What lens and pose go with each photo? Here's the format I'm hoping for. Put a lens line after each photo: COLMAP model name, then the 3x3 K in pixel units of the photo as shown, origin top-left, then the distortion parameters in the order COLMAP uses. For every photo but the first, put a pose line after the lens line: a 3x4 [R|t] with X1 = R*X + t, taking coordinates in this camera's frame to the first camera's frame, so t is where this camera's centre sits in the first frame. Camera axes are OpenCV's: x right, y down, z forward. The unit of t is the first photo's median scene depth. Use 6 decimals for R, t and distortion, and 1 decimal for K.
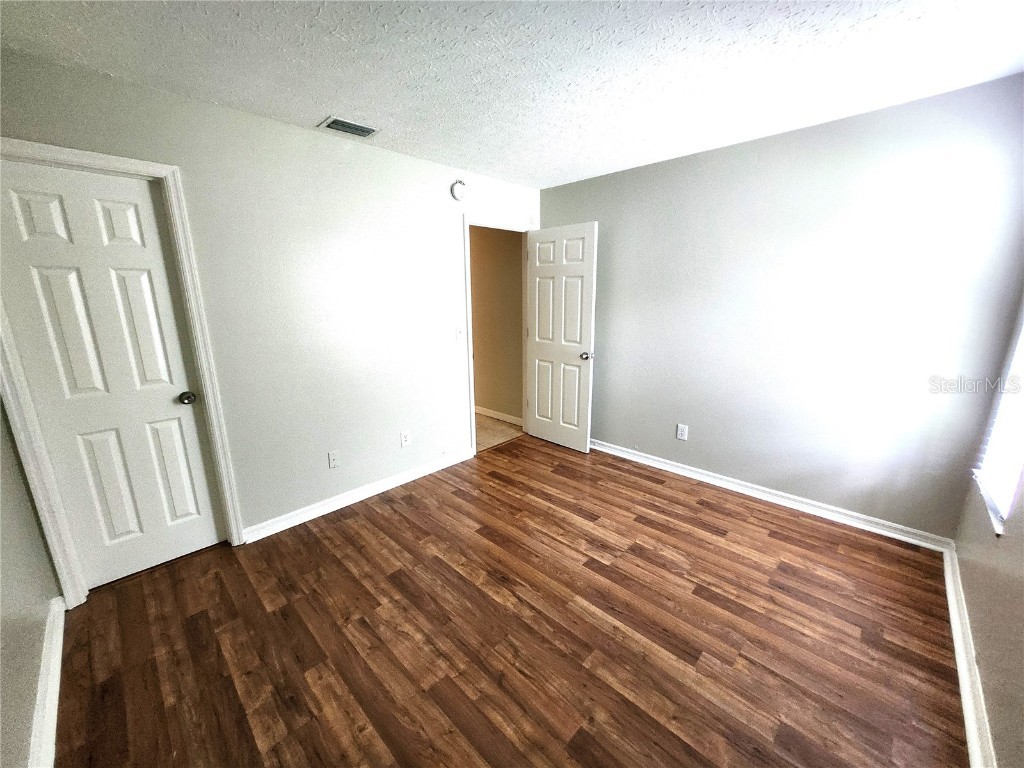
lens RADIAL K [[402.1, 0, 515.0], [0, 402.1, 375.6], [0, 0, 1]] dist [0.000306, 0.000247]
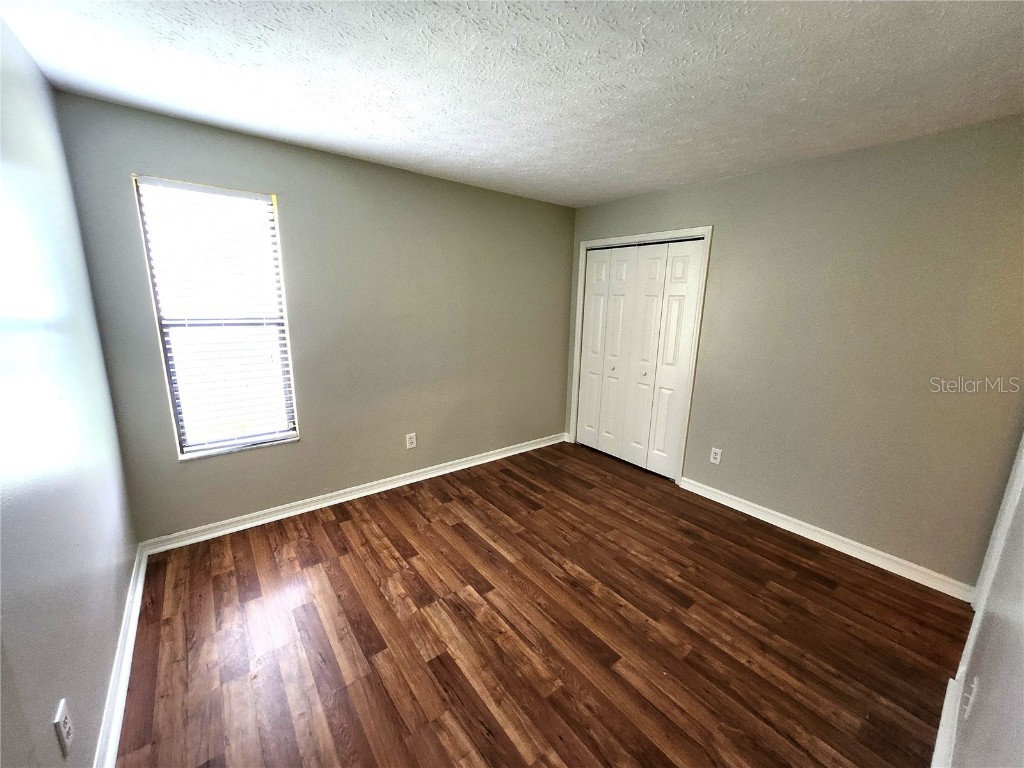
lens RADIAL K [[402.1, 0, 515.8], [0, 402.1, 388.1], [0, 0, 1]] dist [0.000306, 0.000247]
pose [[-0.991010, -0.043794, 0.126417, 0.015343], [0.011611, 0.913190, 0.407370, -0.395148], [-0.133283, 0.405175, -0.904471, 1.776575]]
